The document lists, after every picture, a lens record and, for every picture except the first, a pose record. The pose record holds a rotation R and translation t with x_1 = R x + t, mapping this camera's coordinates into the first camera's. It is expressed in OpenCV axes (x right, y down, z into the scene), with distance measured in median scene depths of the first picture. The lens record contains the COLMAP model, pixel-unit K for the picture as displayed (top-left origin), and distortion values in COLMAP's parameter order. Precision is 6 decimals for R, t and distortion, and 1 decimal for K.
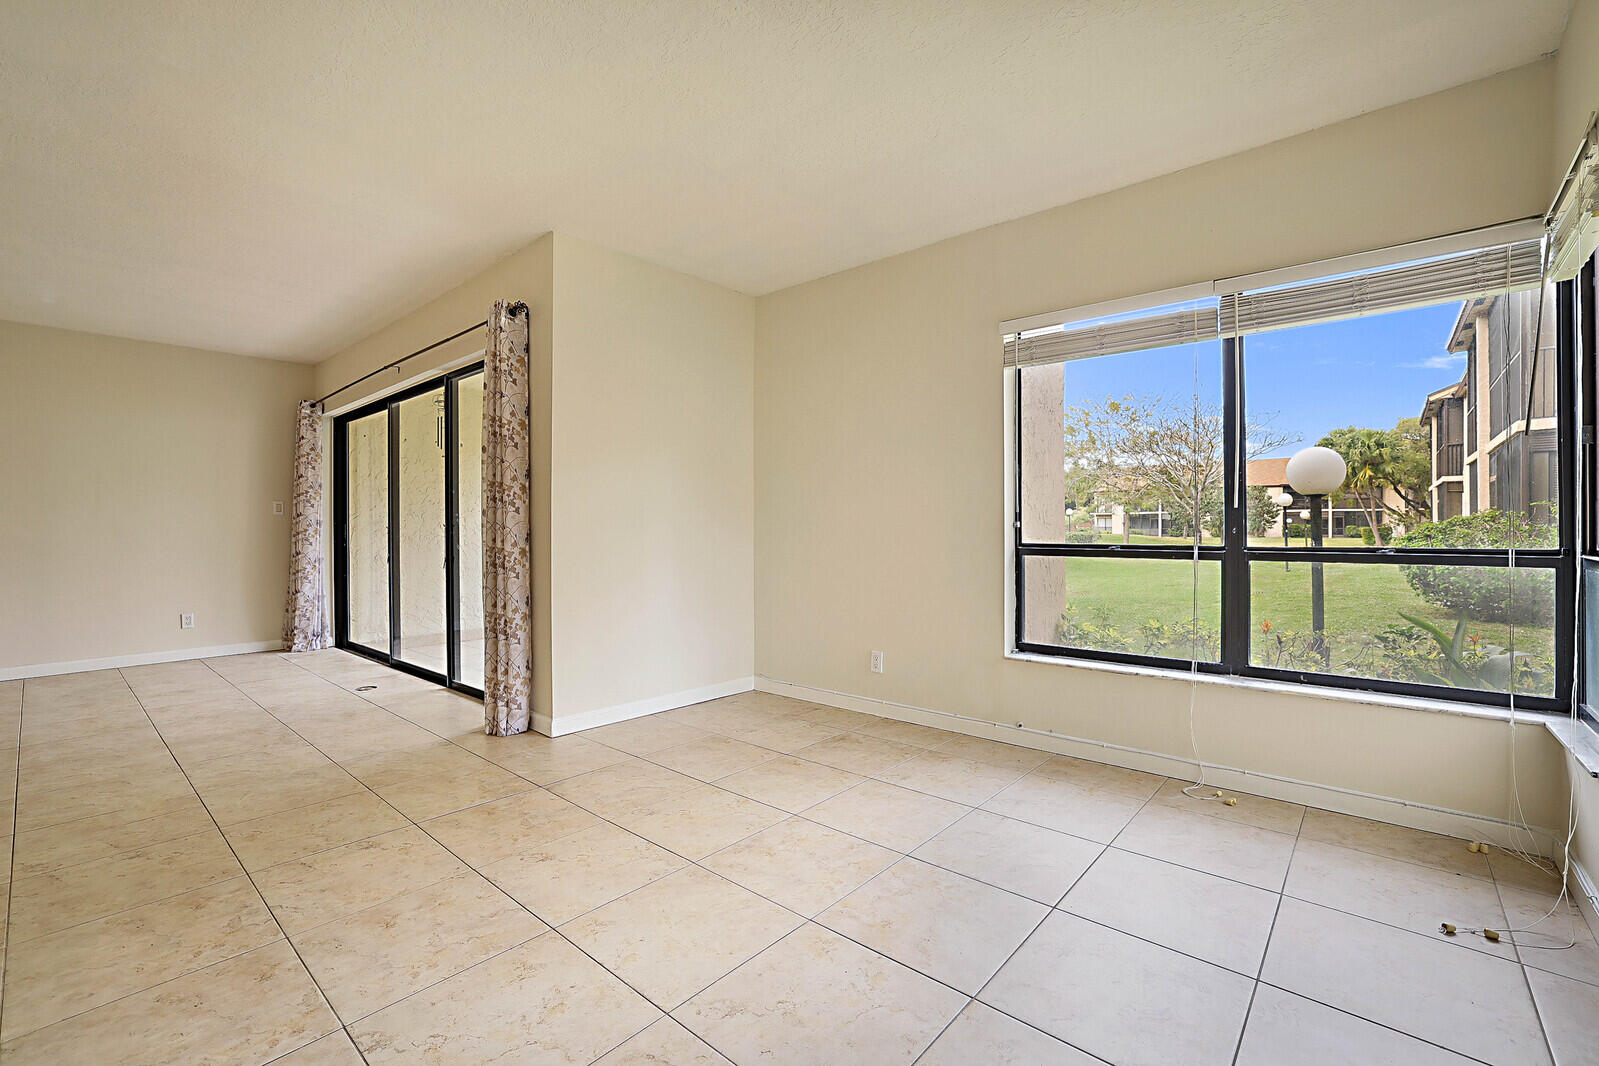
lens RADIAL K [[690.7, 0, 797.2], [0, 690.7, 529.7], [0, 0, 1]] dist [-0.039474, 0.001899]
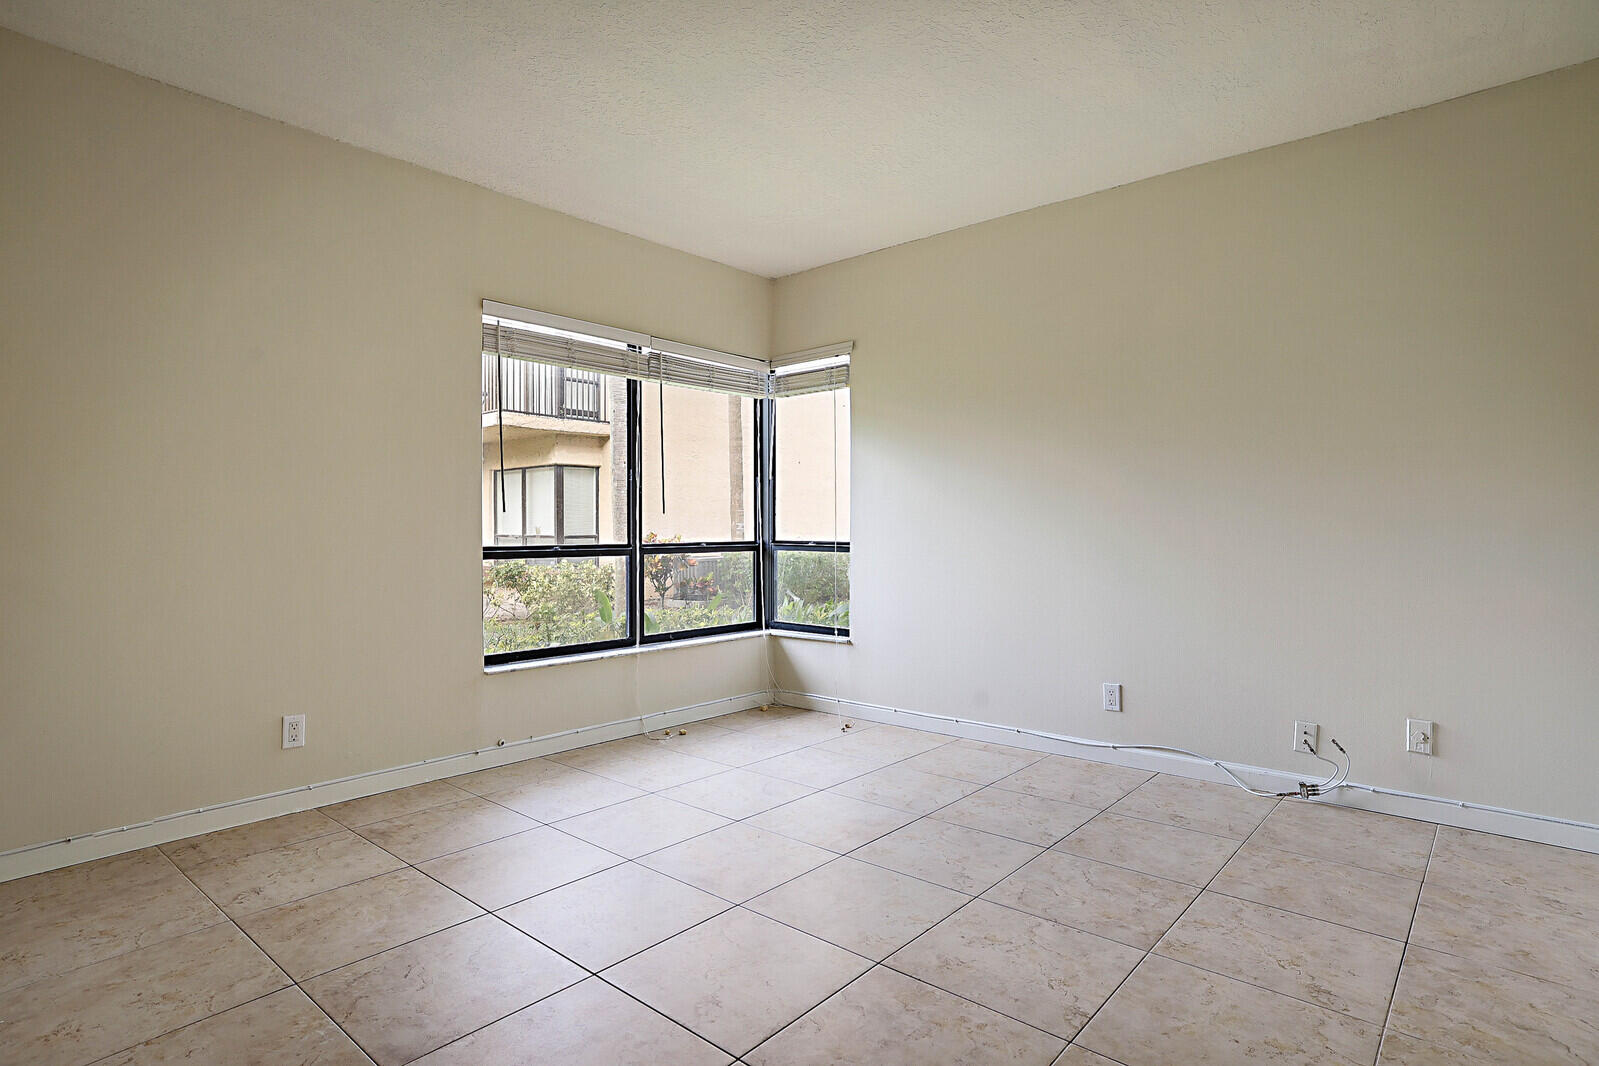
lens RADIAL K [[848.9, 0, 792.5], [0, 848.9, 538.8], [0, 0, 1]] dist [0.029298, 0.000998]
pose [[0.020258, -0.010908, 0.999735, -0.823638], [0.005361, 0.999927, 0.010801, -0.001206], [-0.999780, 0.005141, 0.020315, 0.588417]]
